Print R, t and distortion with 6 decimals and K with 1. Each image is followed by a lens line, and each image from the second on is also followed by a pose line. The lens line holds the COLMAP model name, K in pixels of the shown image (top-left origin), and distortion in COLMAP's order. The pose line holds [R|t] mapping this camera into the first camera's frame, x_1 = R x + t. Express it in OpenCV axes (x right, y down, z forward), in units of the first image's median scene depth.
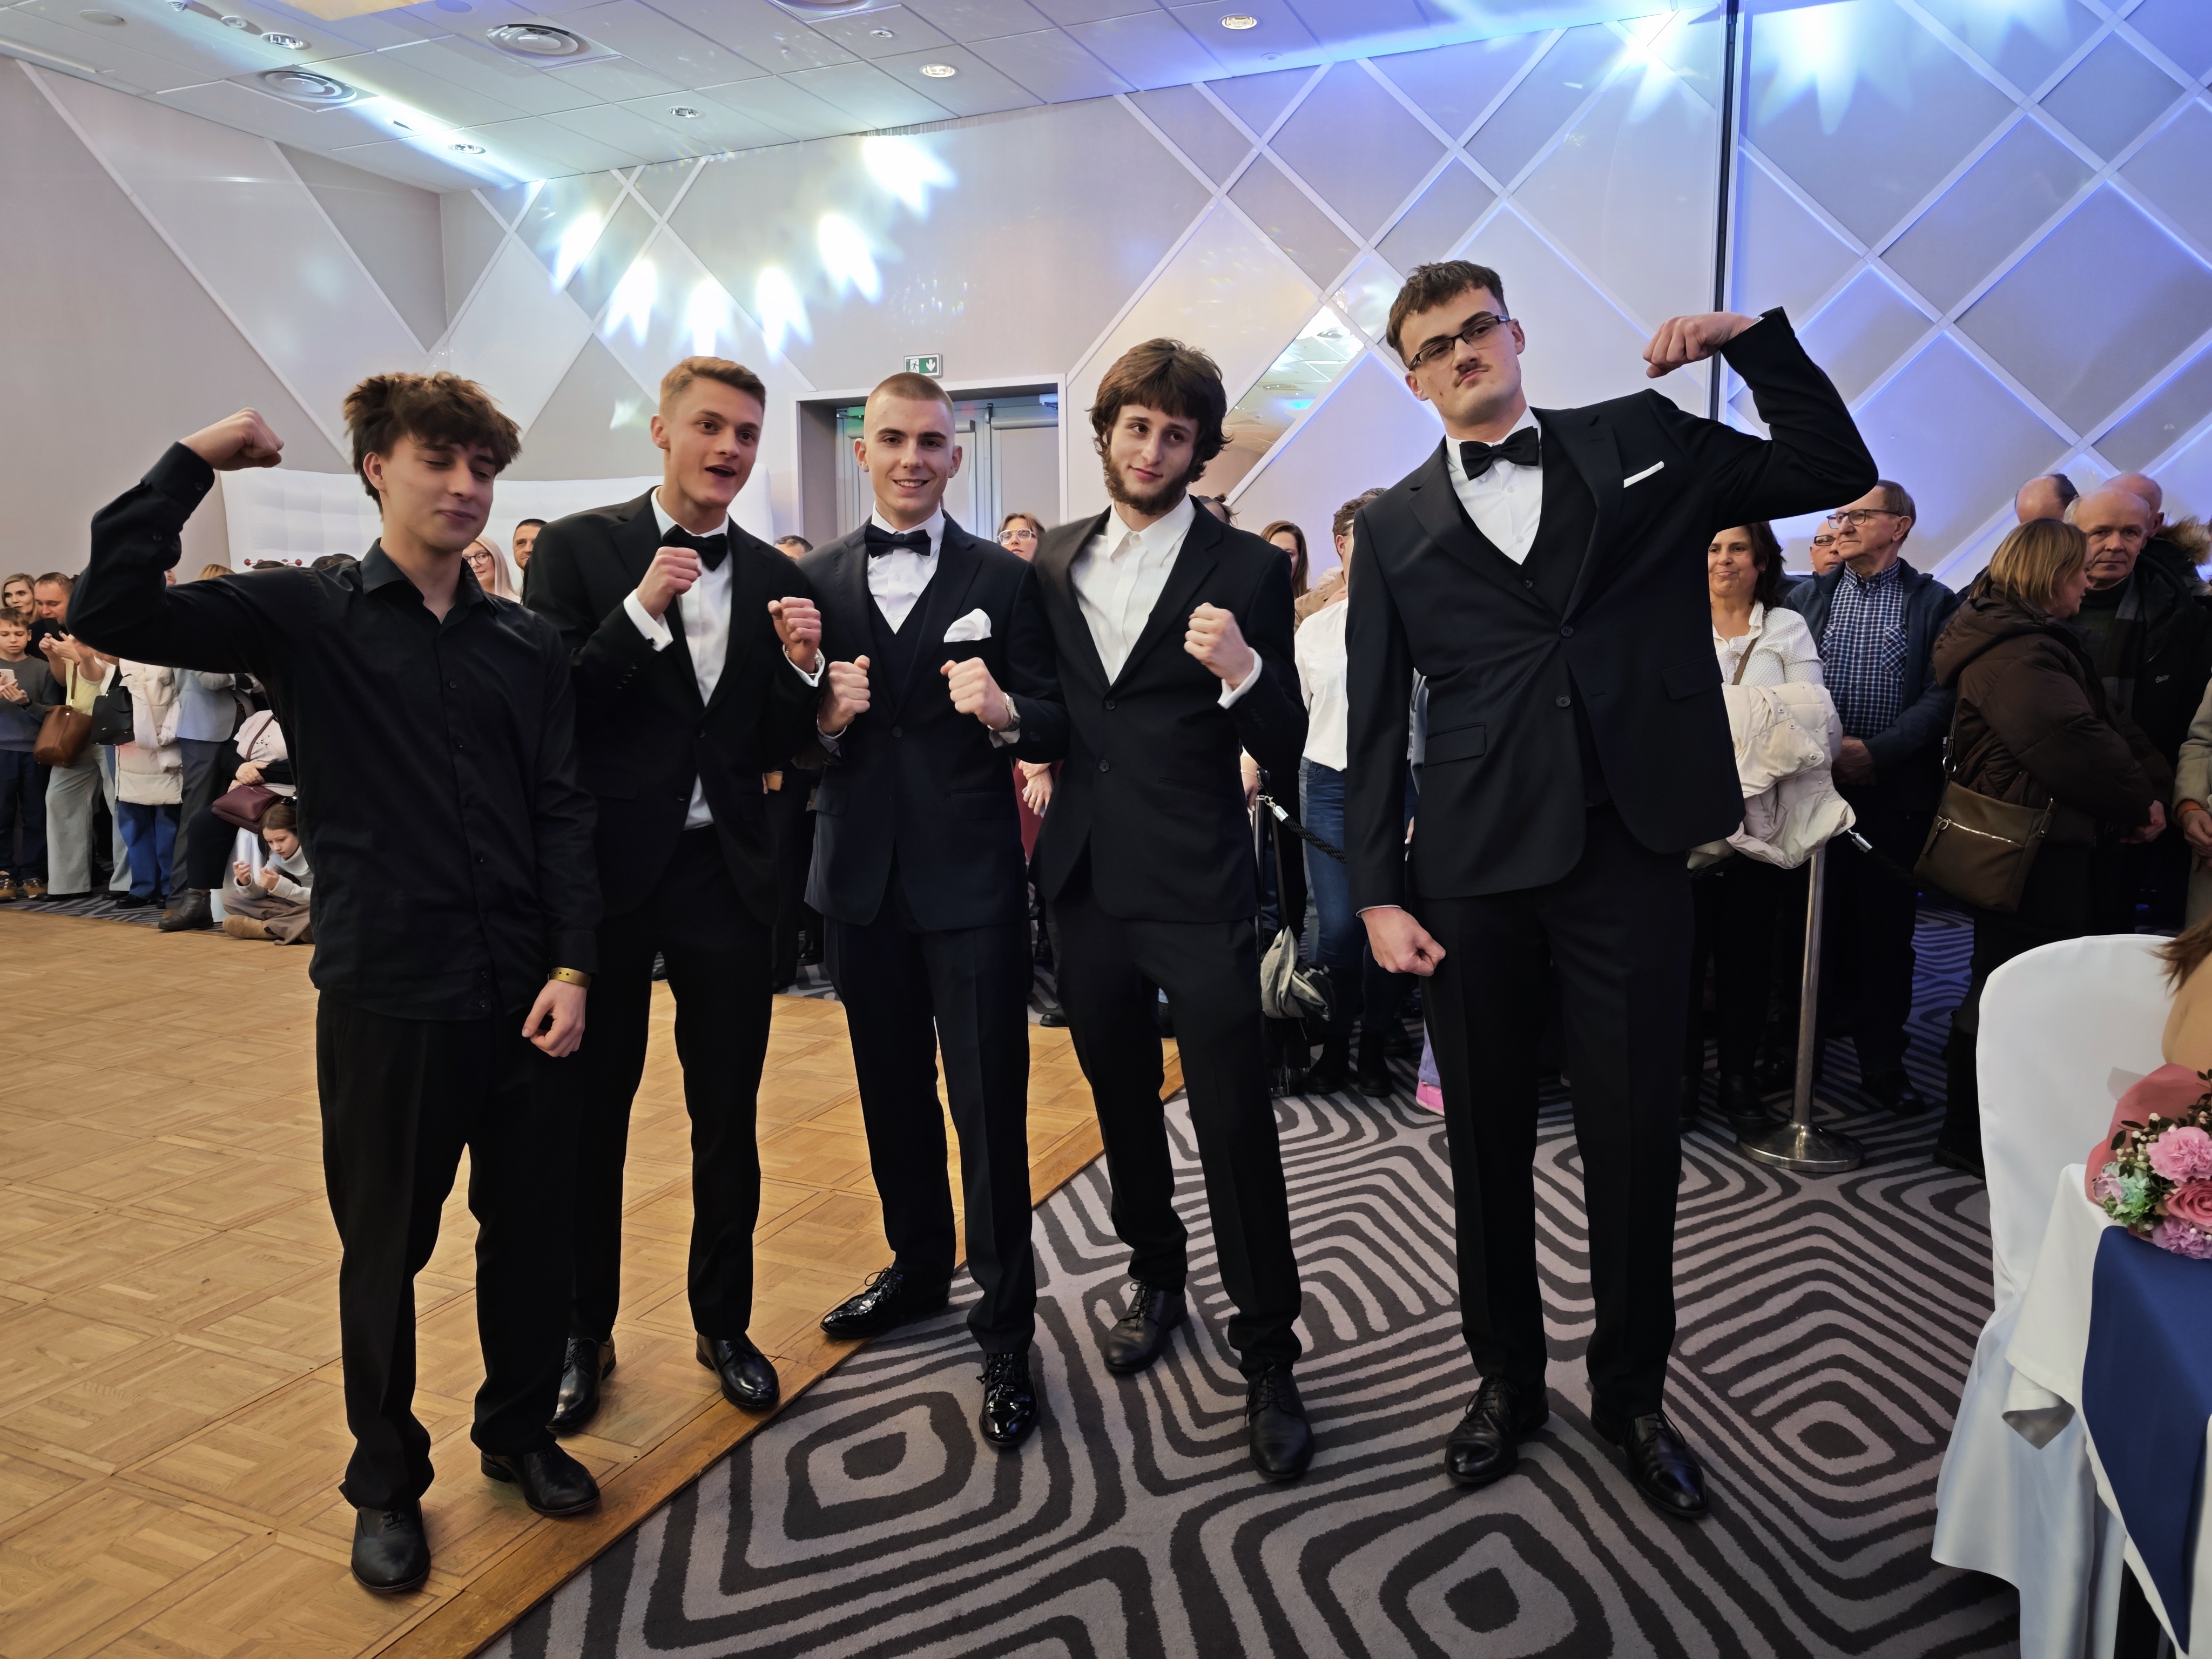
lens RADIAL K [[1572.1, 0, 1136.3], [0, 1572.1, 836.7], [0, 0, 1]] dist [0.001953, 0.007568]
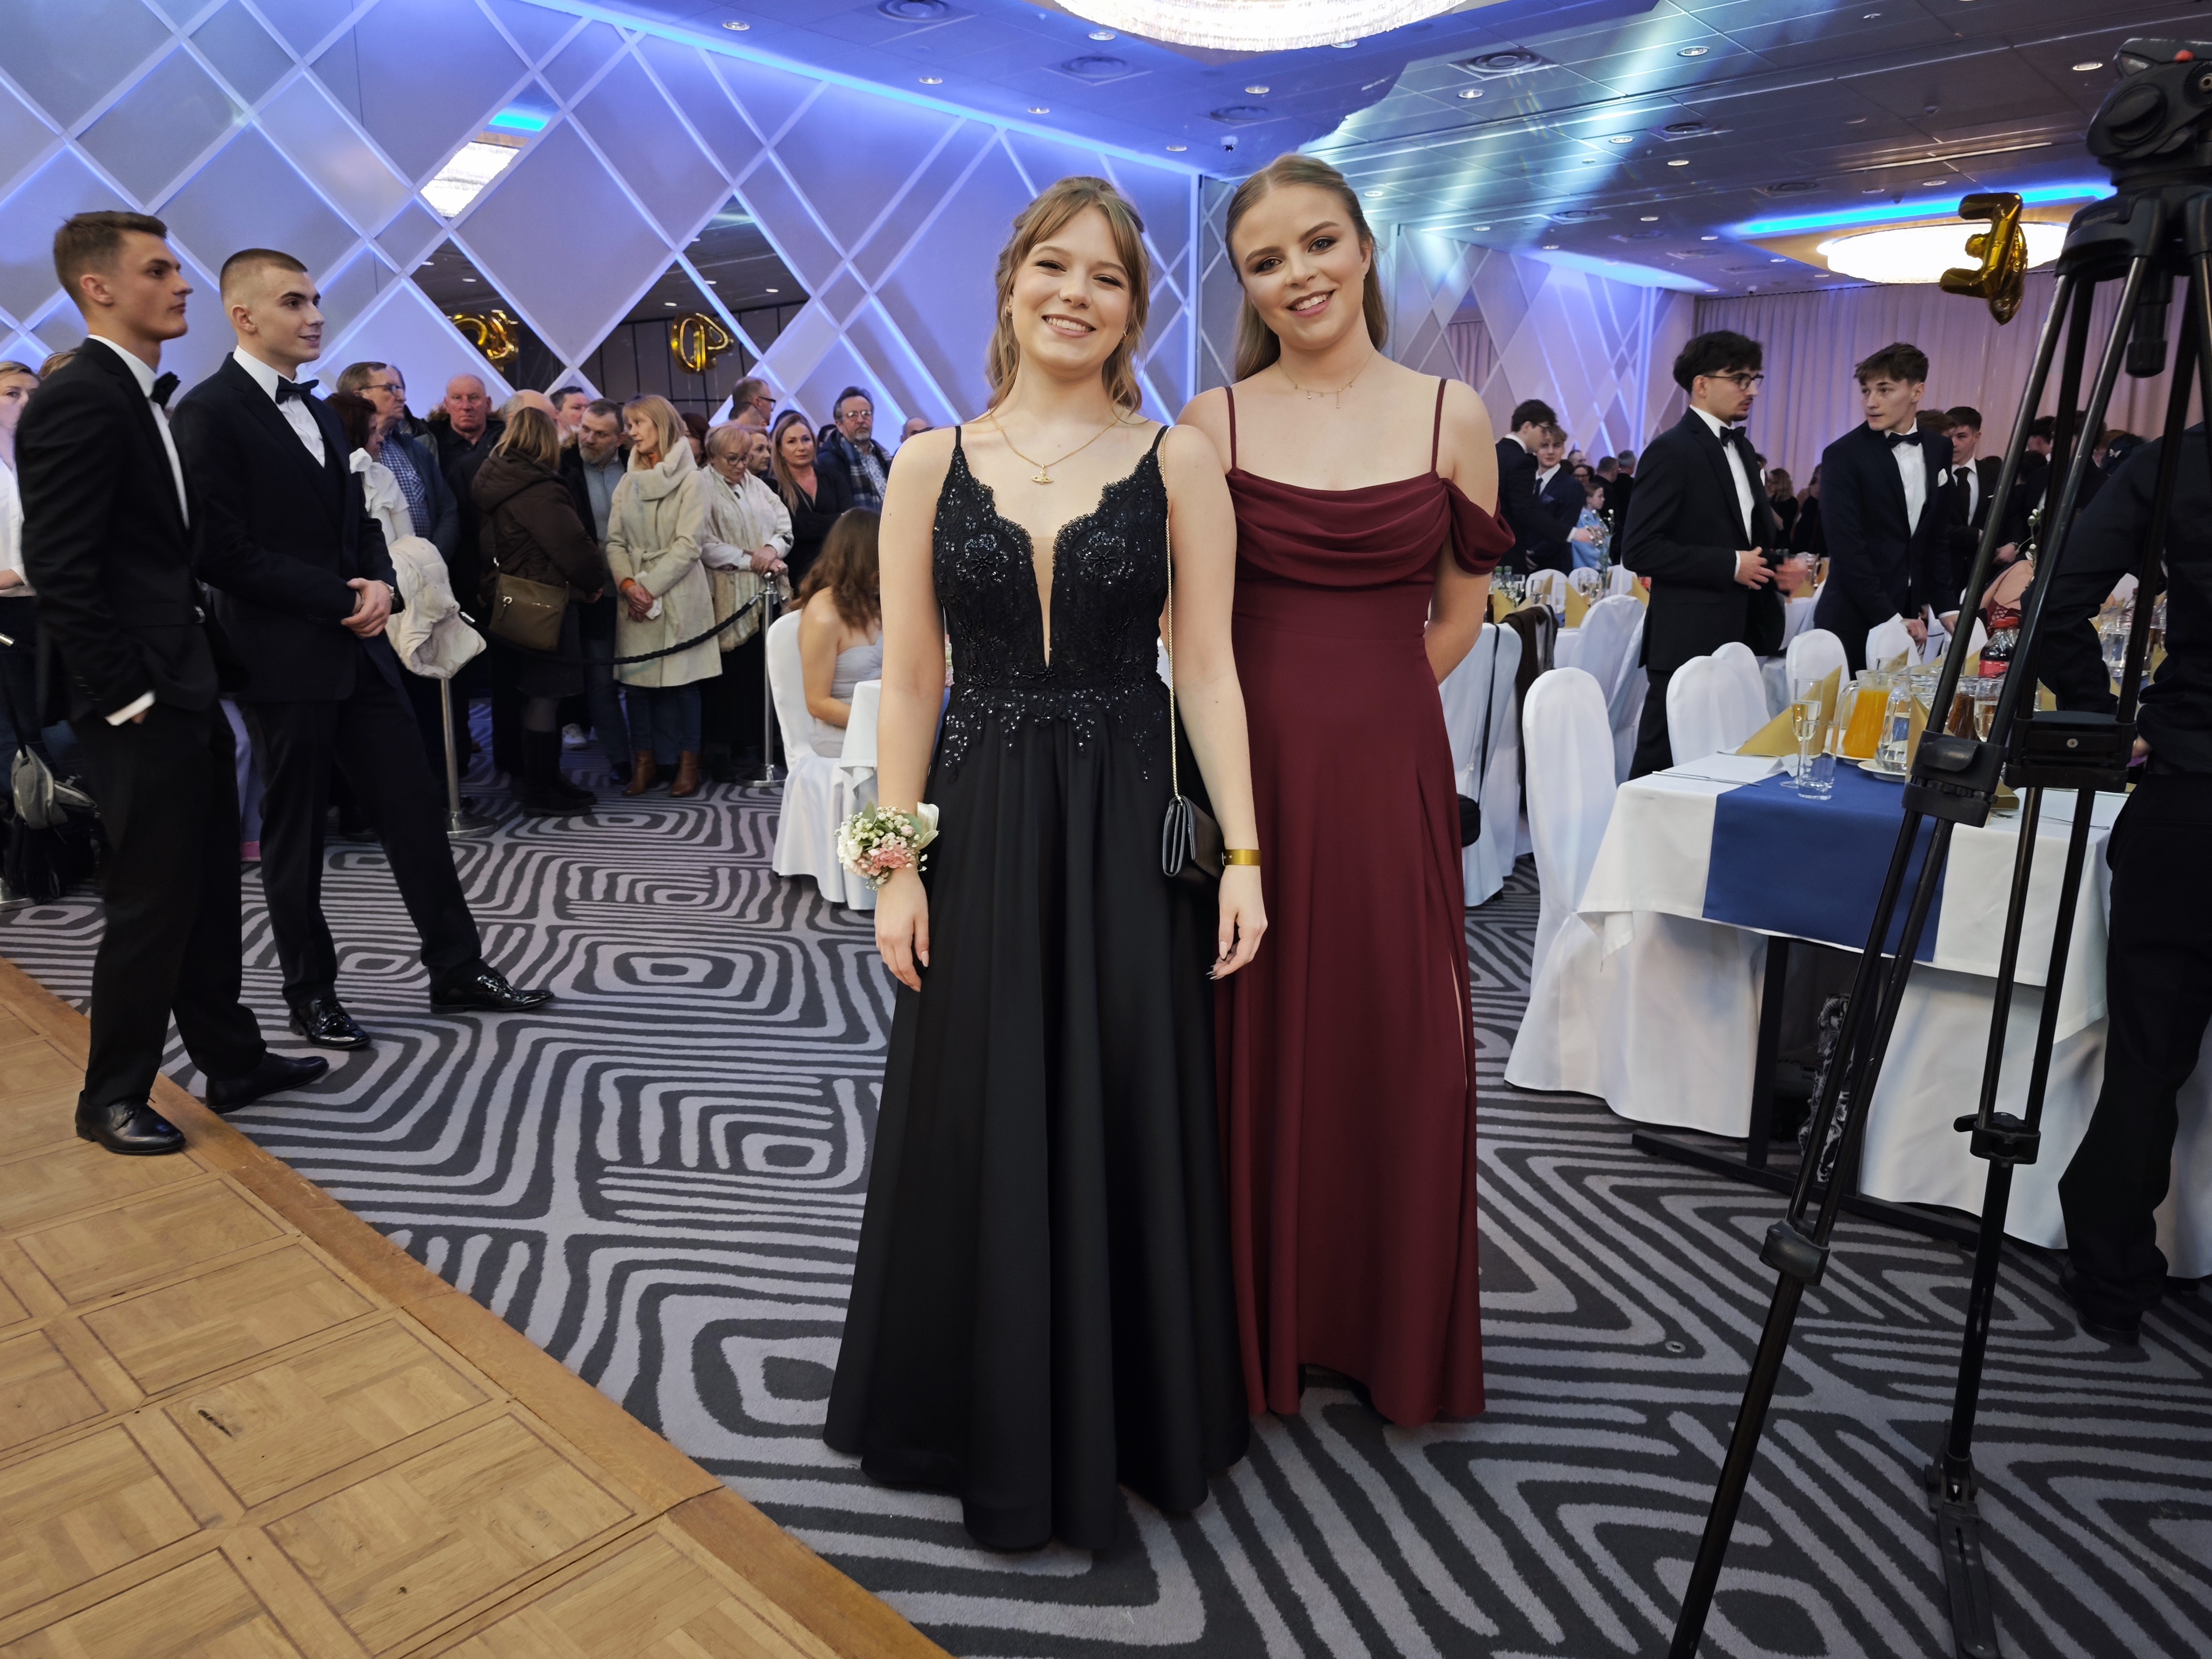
lens RADIAL K [[1572.1, 0, 1136.3], [0, 1572.1, 836.7], [0, 0, 1]] dist [0.001953, 0.007568]
pose [[0.336350, -0.210027, 0.918018, -1.011676], [0.122878, 0.976268, 0.178332, 0.024051], [-0.933686, 0.052822, 0.354176, -0.205751]]
